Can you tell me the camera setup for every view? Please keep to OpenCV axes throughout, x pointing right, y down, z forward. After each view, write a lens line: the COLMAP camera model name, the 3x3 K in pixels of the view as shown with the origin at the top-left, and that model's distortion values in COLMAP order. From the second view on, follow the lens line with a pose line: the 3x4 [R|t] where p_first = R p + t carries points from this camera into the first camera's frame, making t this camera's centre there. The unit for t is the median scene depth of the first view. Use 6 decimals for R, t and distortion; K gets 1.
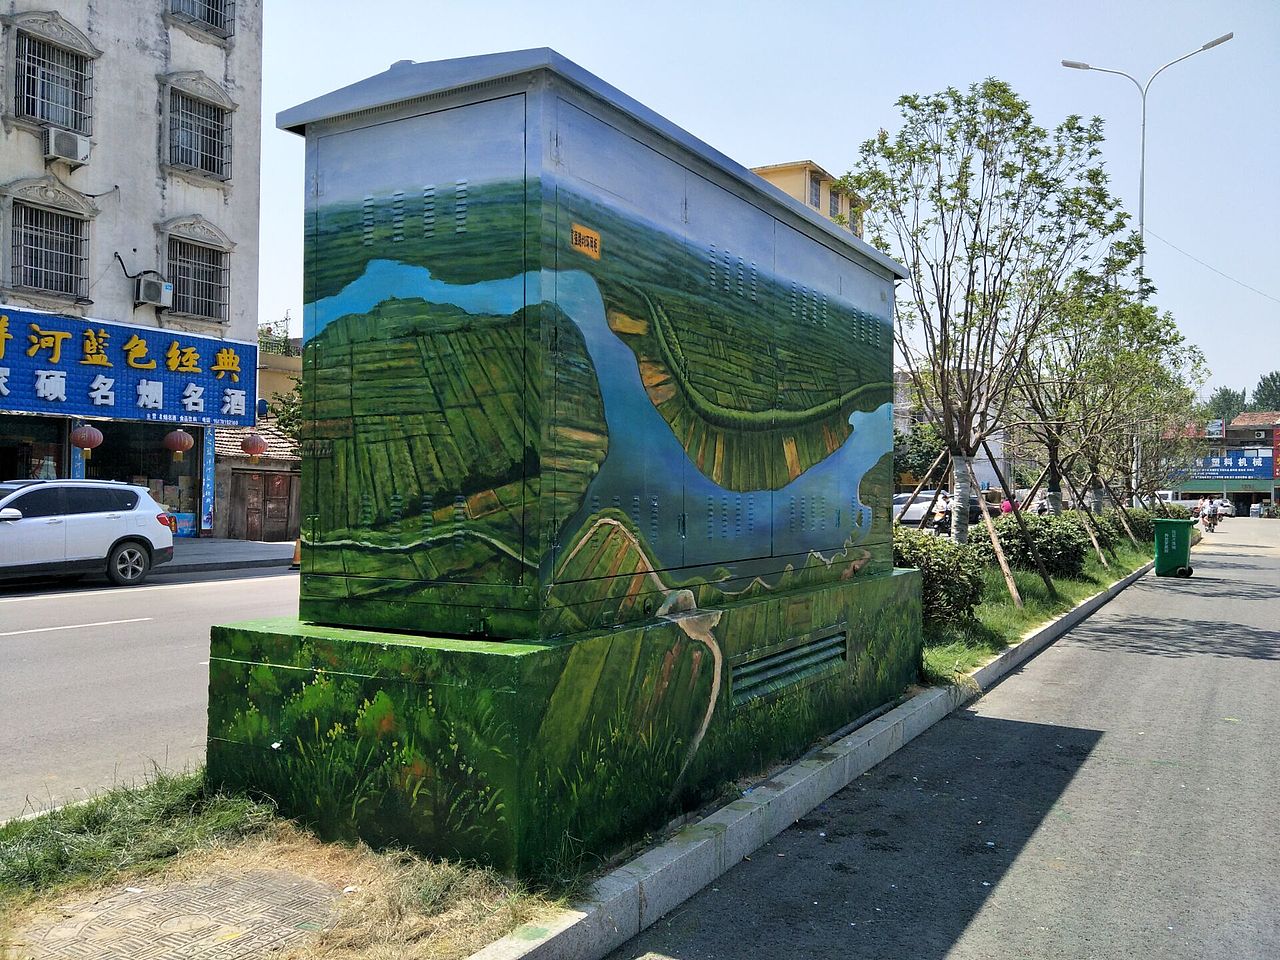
lens RADIAL K [[1085.5, 0, 647.4], [0, 1085.5, 476.2], [0, 0, 1]] dist [0.209136, -0.725163]
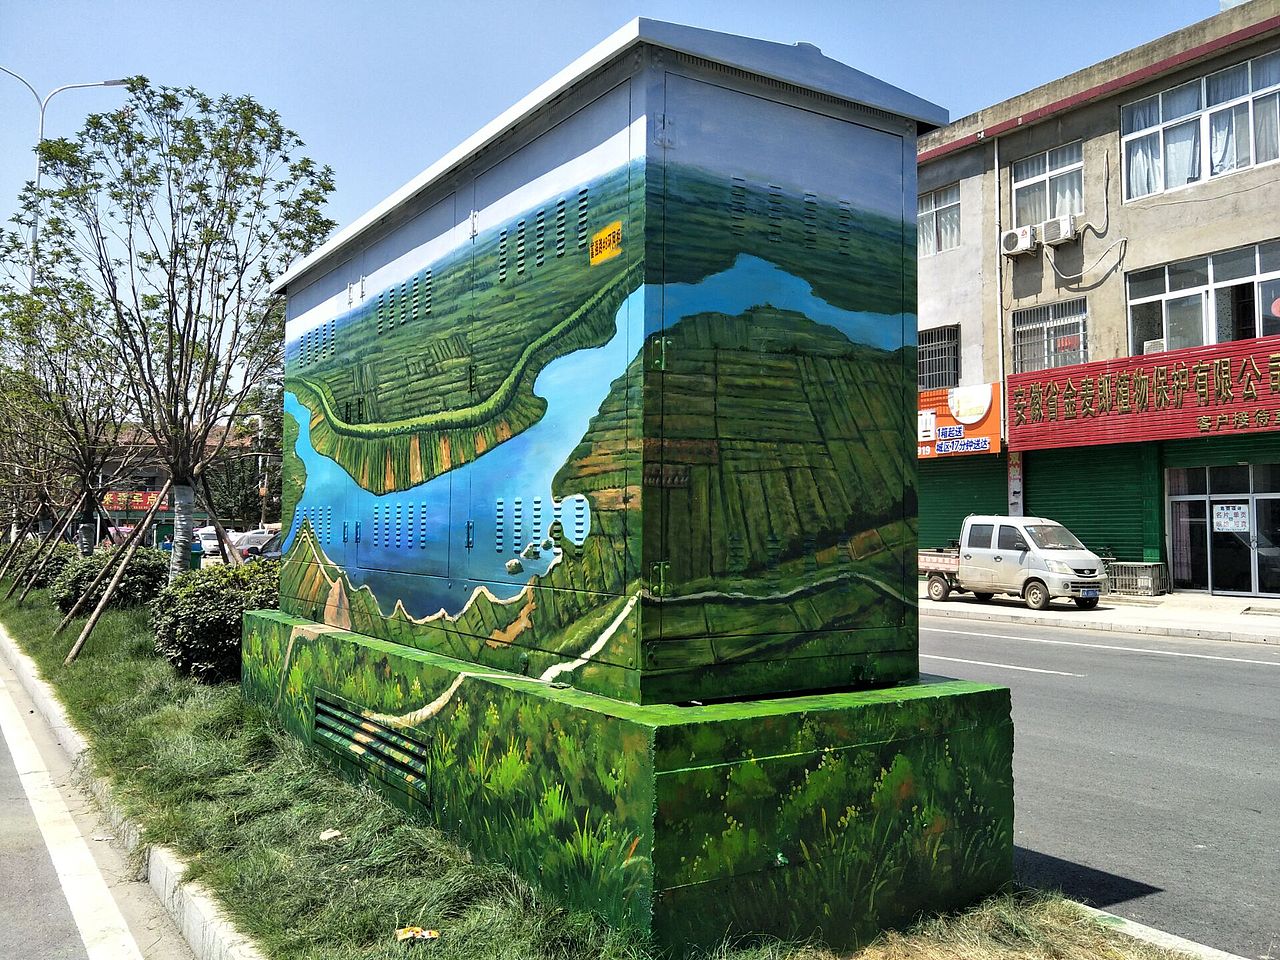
lens RADIAL K [[1085.5, 0, 647.4], [0, 1085.5, 476.2], [0, 0, 1]] dist [0.209136, -0.725163]
pose [[0.451566, 0.035784, 0.891520, -1.055330], [-0.015523, 0.999359, -0.032250, 0.000155], [-0.892103, 0.000724, 0.451832, 0.715340]]
